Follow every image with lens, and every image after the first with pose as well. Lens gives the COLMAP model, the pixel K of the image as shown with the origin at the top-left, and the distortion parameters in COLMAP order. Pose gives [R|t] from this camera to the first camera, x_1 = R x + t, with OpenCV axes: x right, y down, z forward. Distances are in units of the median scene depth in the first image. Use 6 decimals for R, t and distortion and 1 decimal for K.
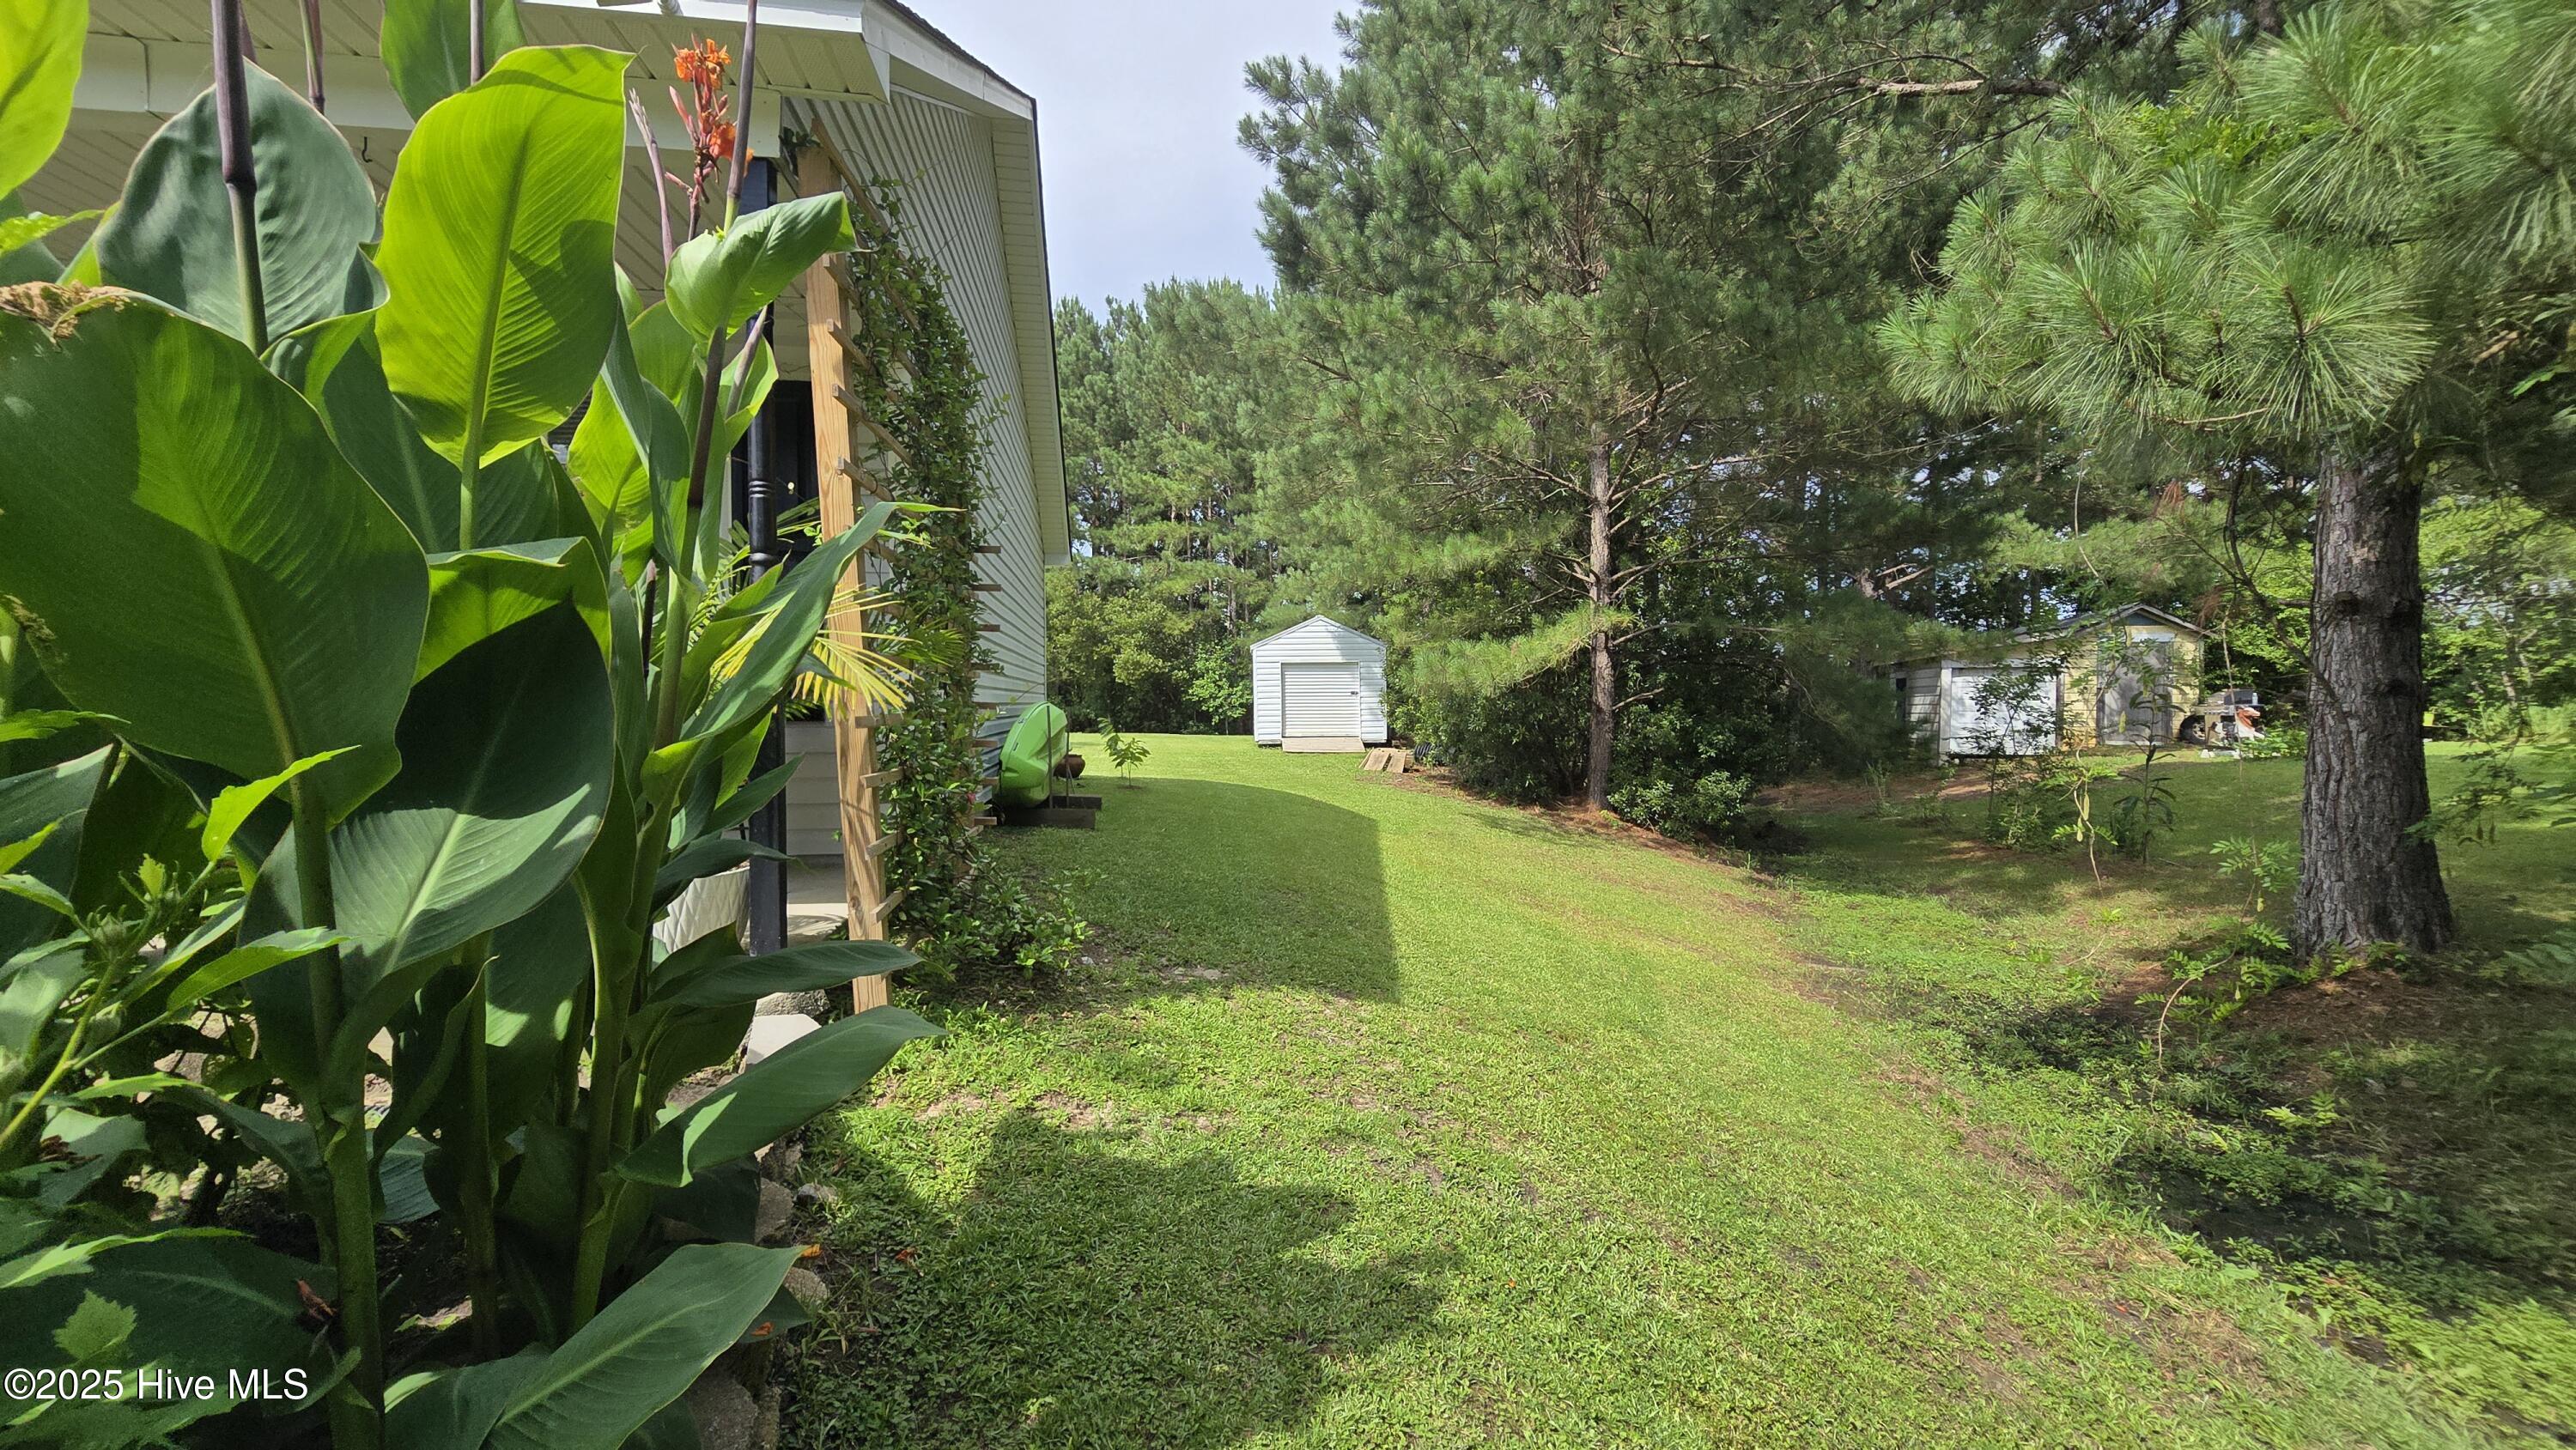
lens RADIAL K [[1056.5, 0, 1293.9], [0, 1056.5, 733.3], [0, 0, 1]] dist [0.000948, -0.000154]
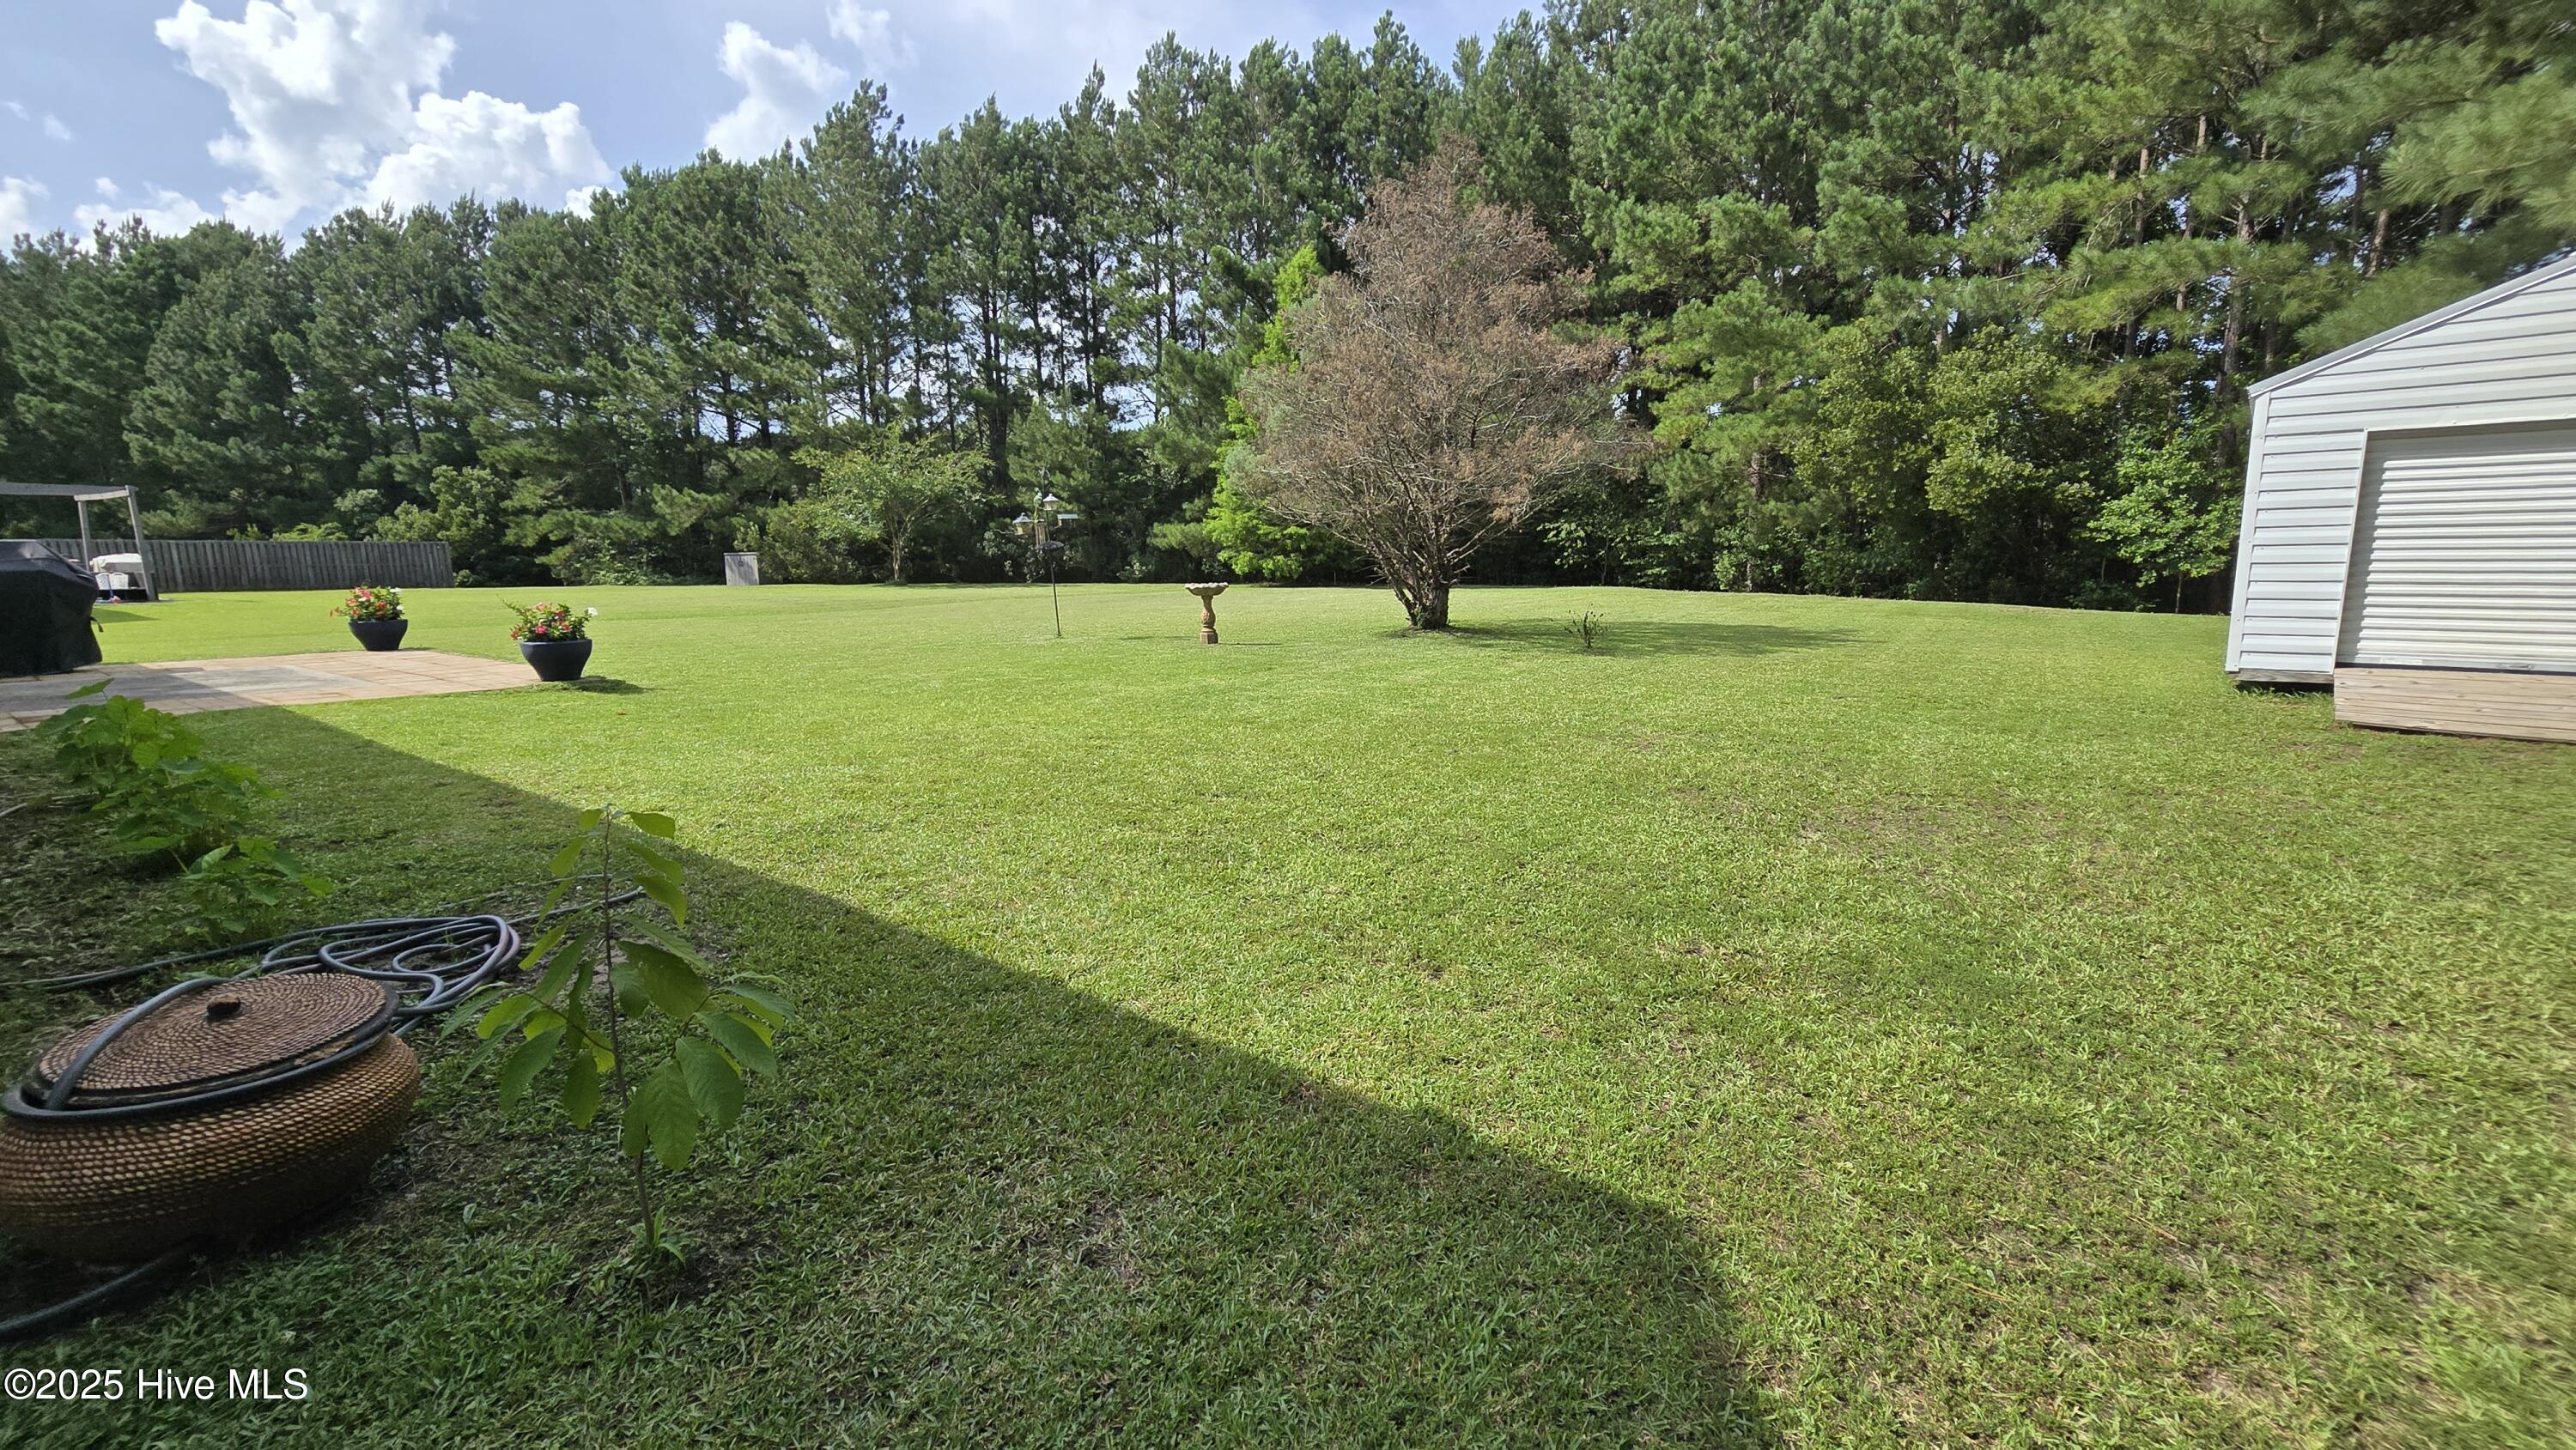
lens RADIAL K [[1056.5, 0, 1341.6], [0, 1056.5, 736.5], [0, 0, 1]] dist [0.000948, -0.000154]
pose [[0.732350, 0.112056, -0.671645, -0.009355], [-0.005177, 0.987254, 0.159066, -0.017279], [0.680909, -0.113015, 0.723596, 0.372148]]
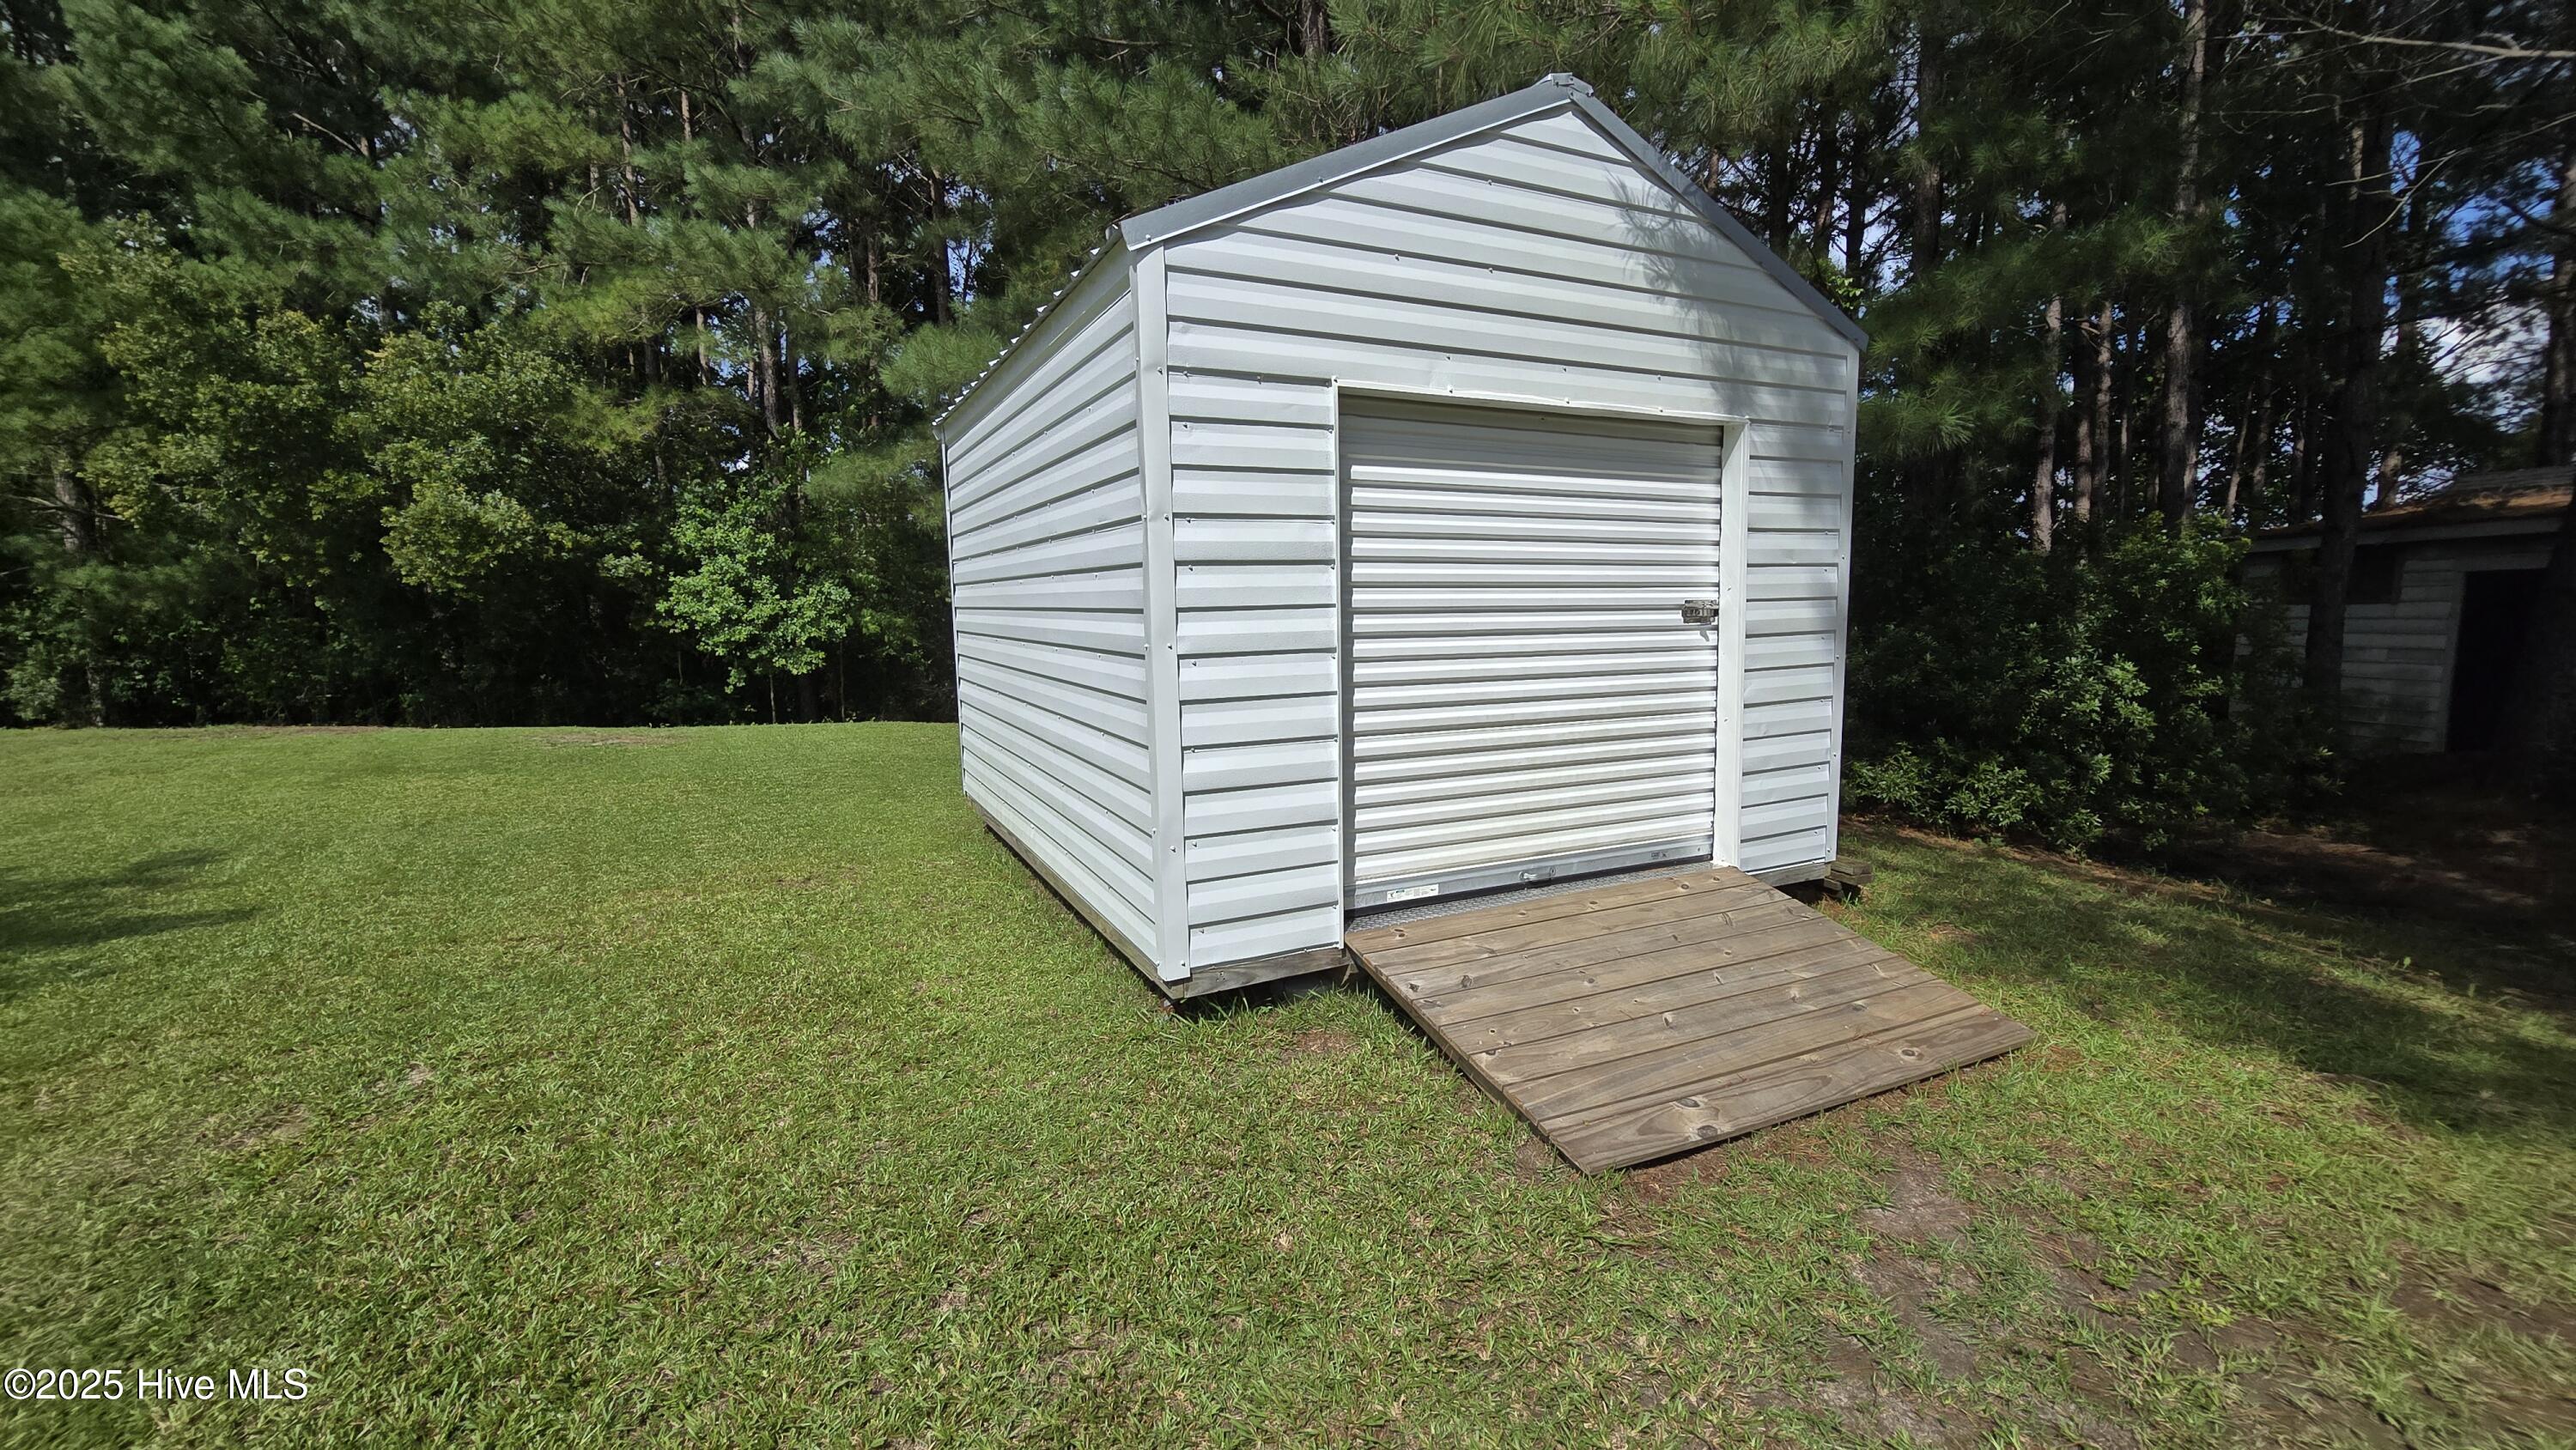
lens RADIAL K [[1056.5, 0, 1281.0], [0, 1056.5, 711.2], [0, 0, 1]] dist [0.000948, -0.000154]
pose [[0.917523, -0.054865, 0.393881, -0.047018], [0.029098, 0.997045, 0.071100, -0.023704], [-0.396618, -0.053774, 0.916408, 0.578392]]
